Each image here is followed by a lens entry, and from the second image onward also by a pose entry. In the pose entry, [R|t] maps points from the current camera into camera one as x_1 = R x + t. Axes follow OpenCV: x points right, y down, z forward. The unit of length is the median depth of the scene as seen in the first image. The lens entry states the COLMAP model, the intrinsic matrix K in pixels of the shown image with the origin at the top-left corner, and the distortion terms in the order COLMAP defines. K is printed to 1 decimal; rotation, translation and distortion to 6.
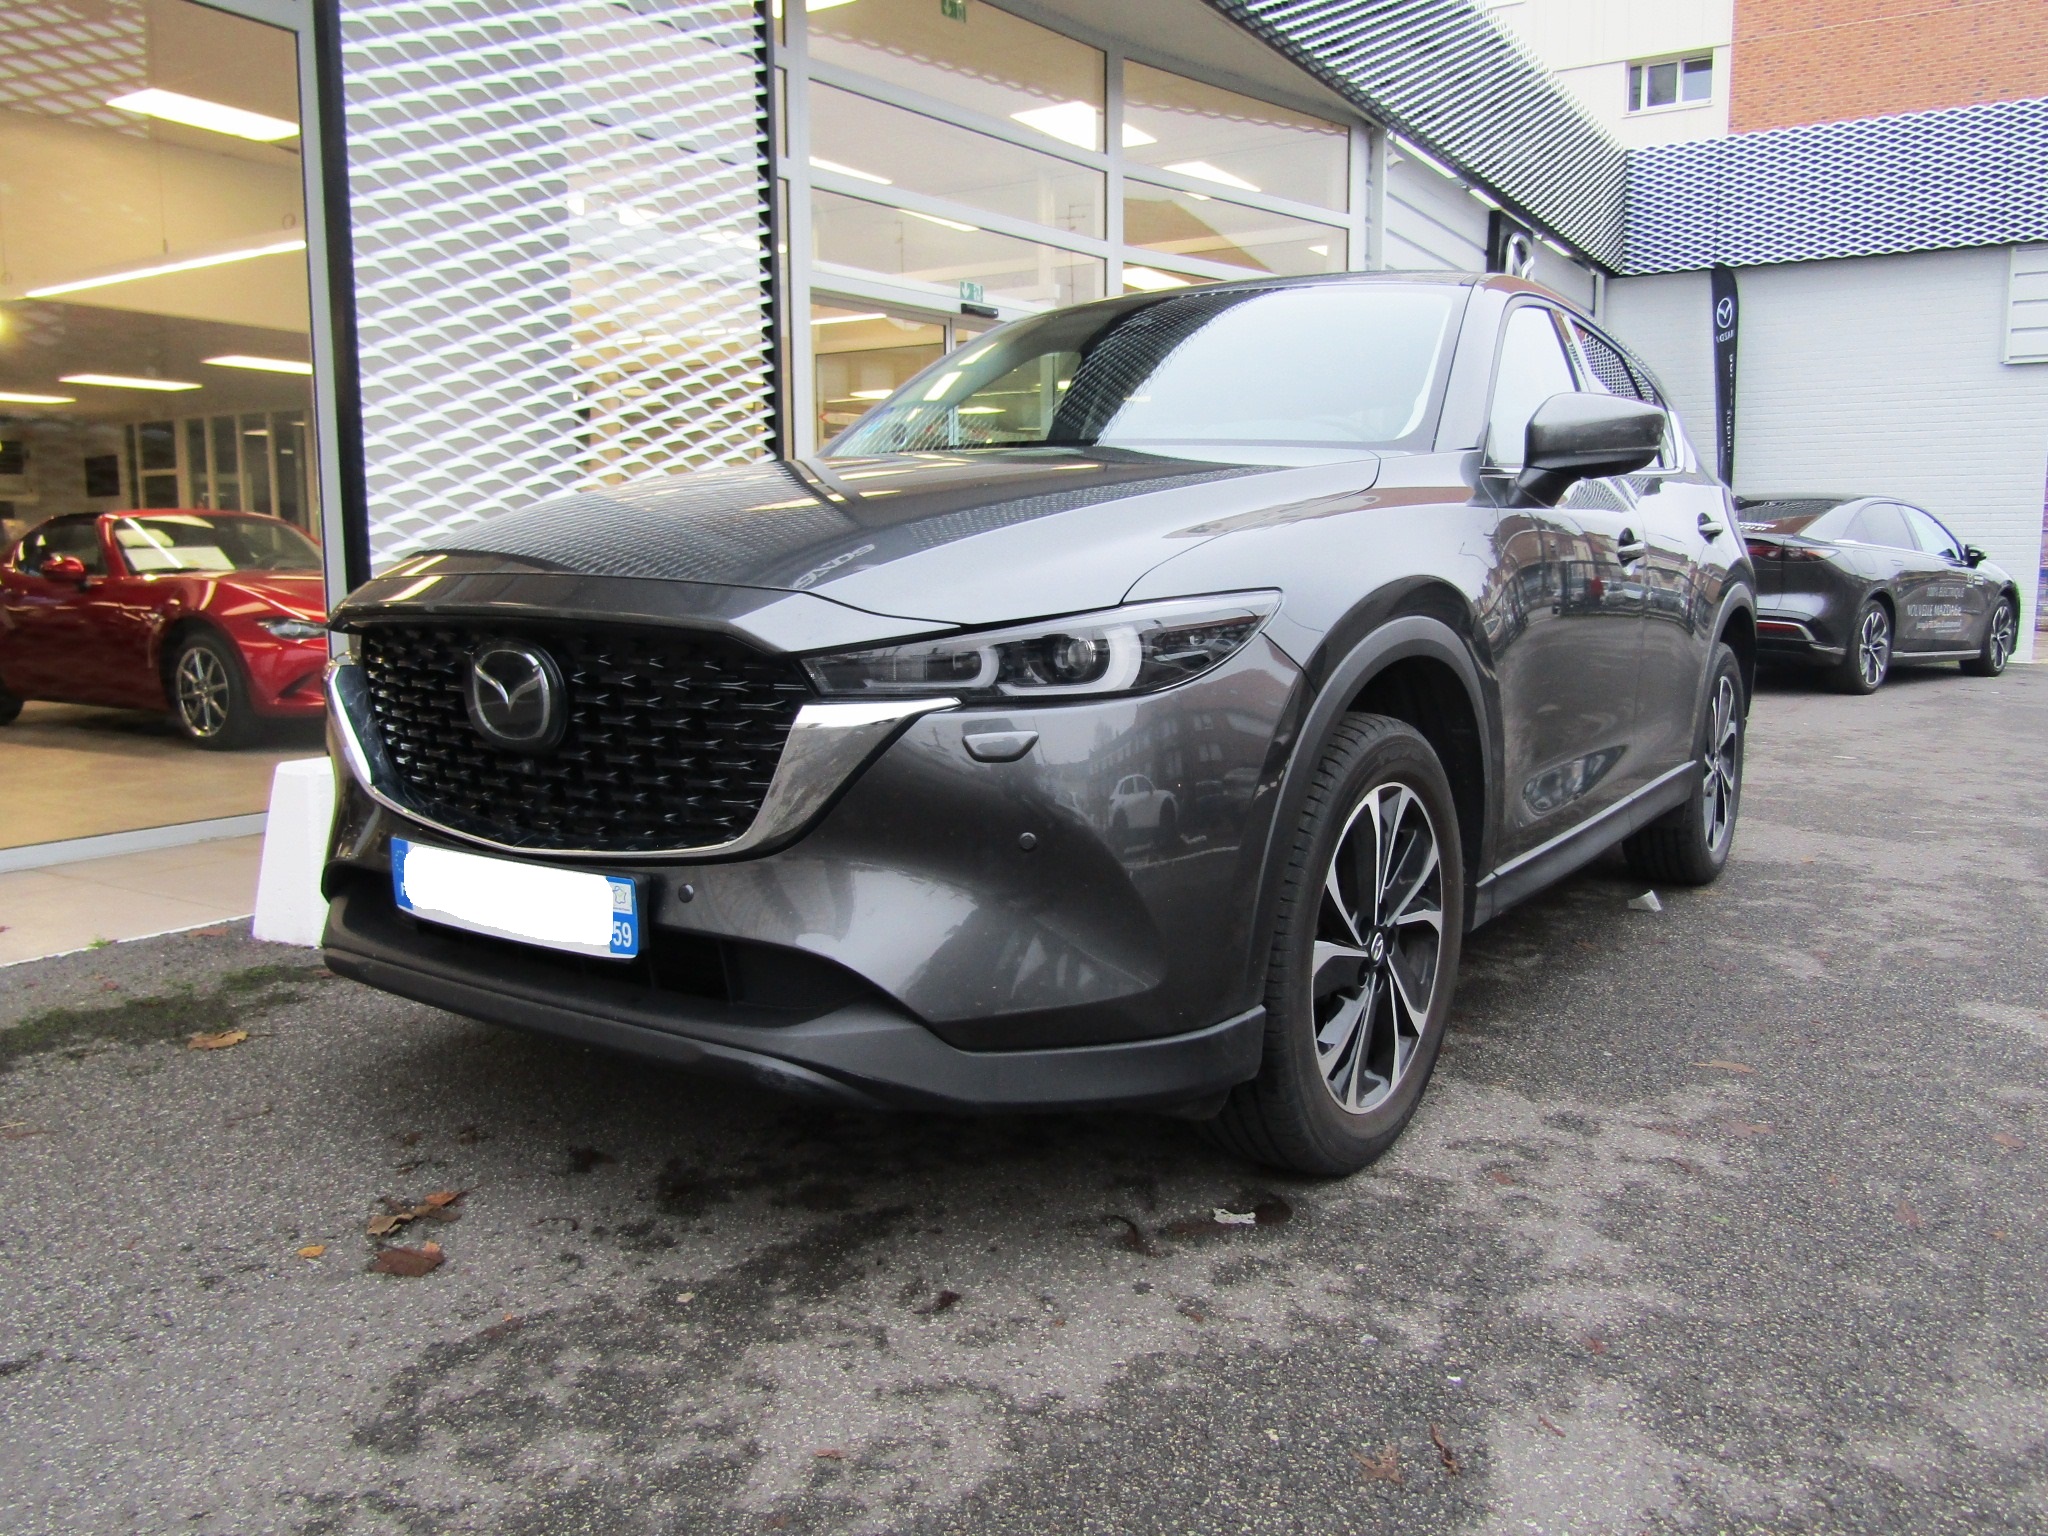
lens RADIAL K [[1598.1, 0, 1030.5], [0, 1598.1, 762.1], [0, 0, 1]] dist [-0.022479, -0.001593]
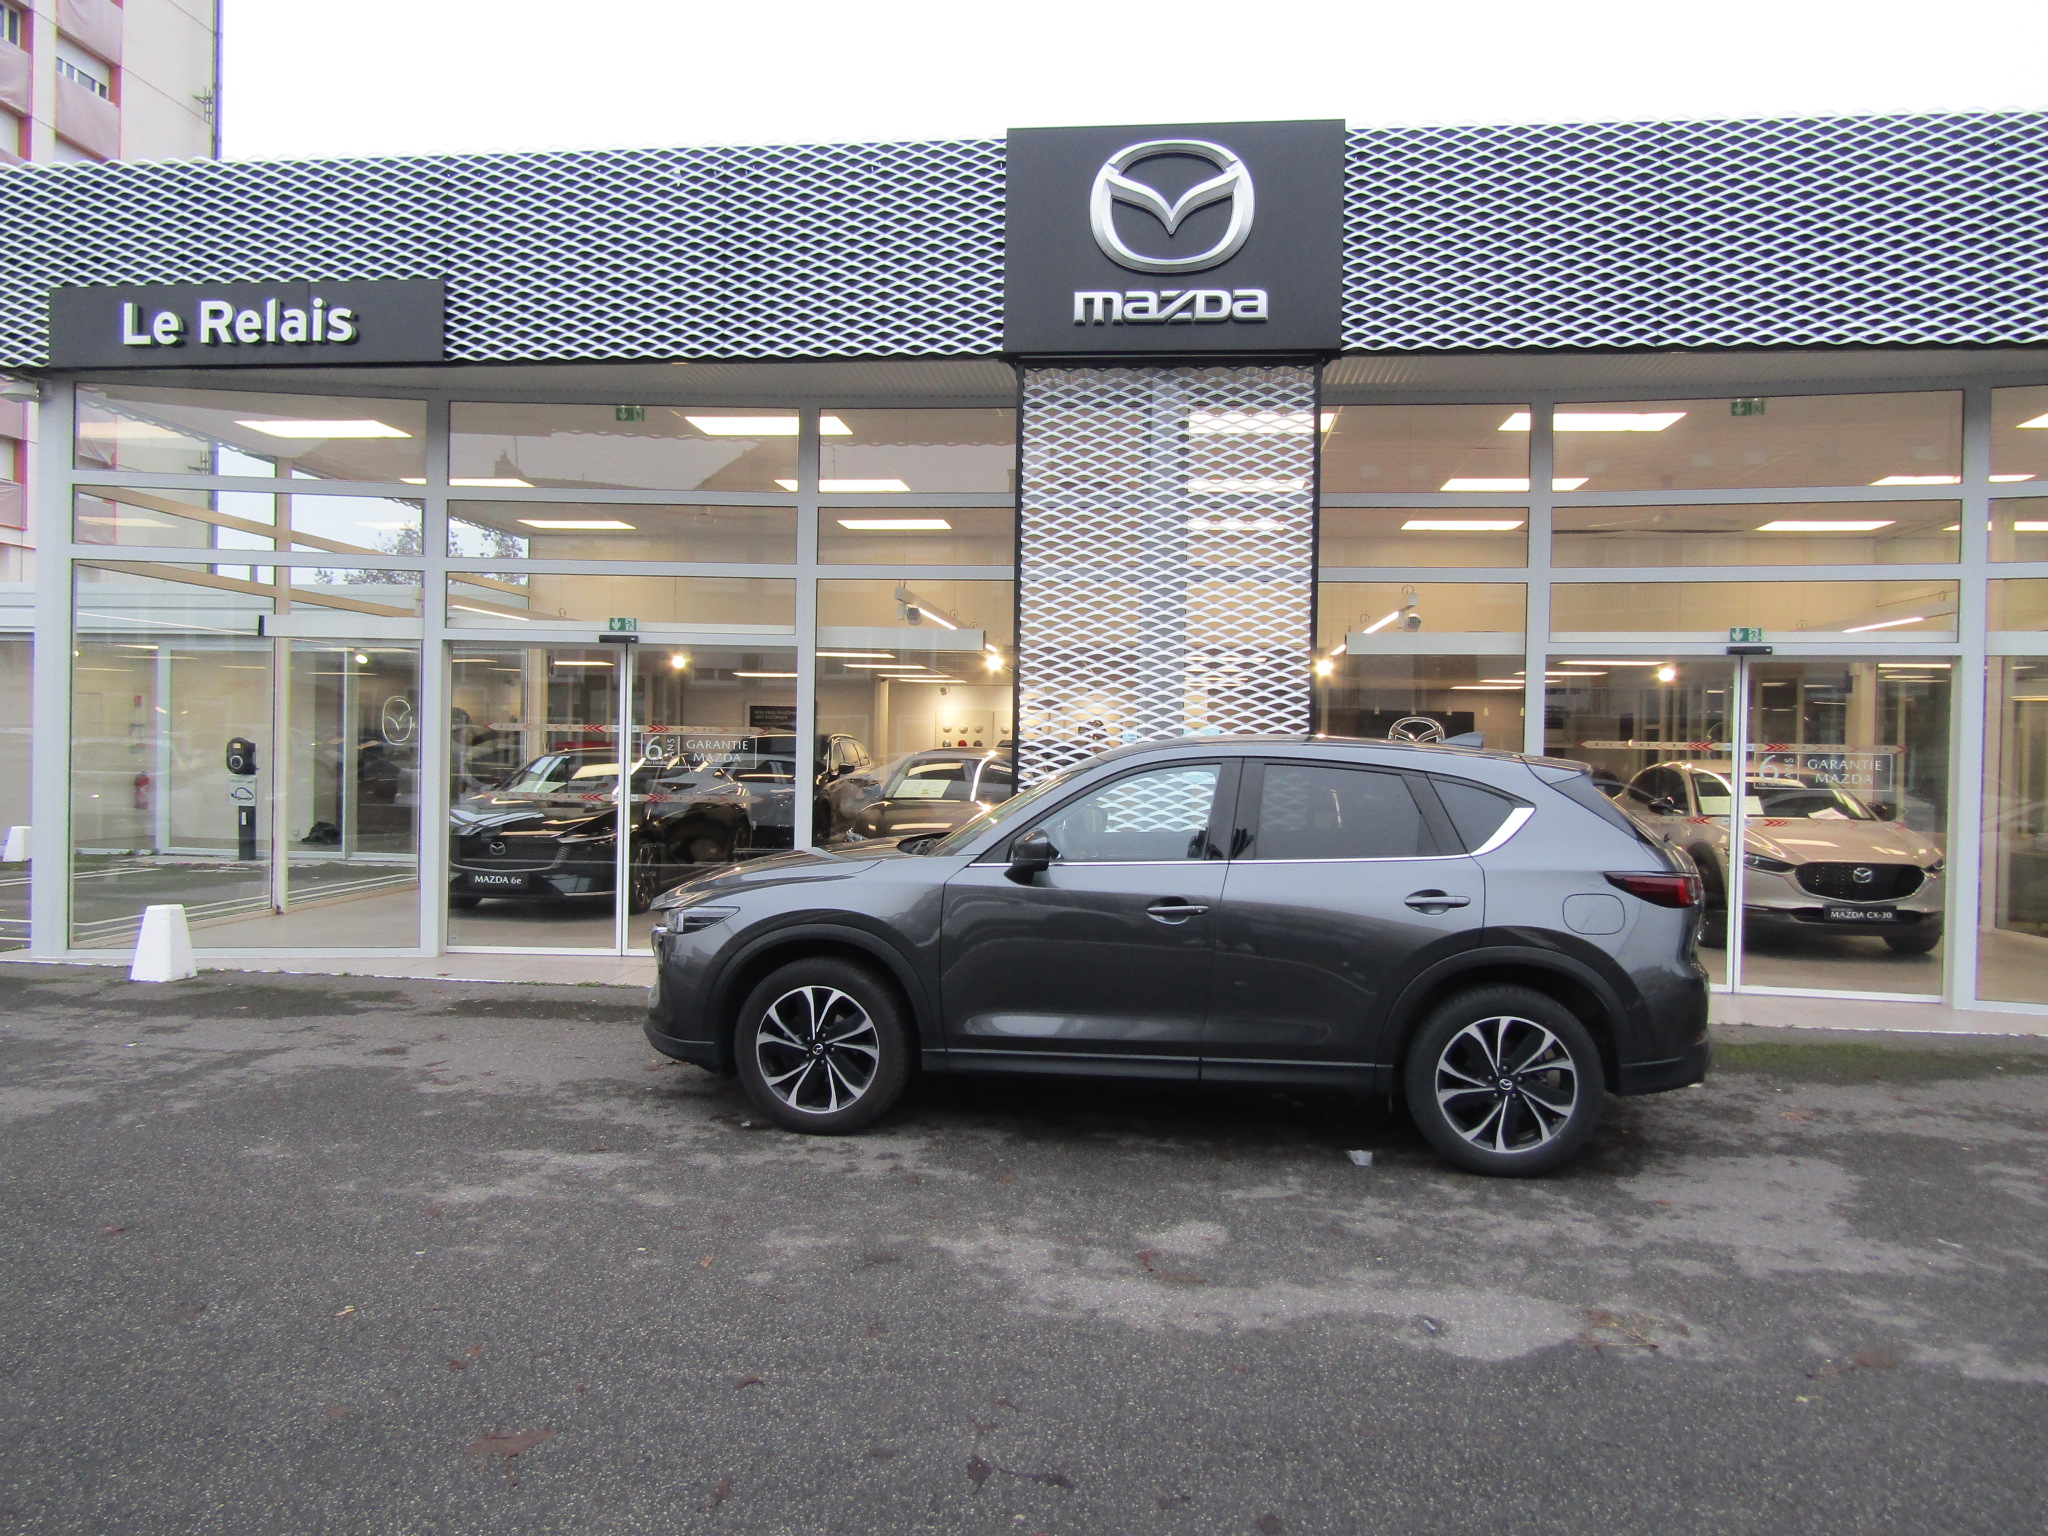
lens RADIAL K [[1453.1, 0, 1024.0], [0, 1453.1, 768.0], [0, 0, 1]] dist [-0.028845, 0.000437]
pose [[0.421772, 0.022292, -0.906428, 2.491427], [-0.131169, 0.990682, -0.036670, -0.295696], [0.897164, 0.134362, 0.420765, 0.249050]]
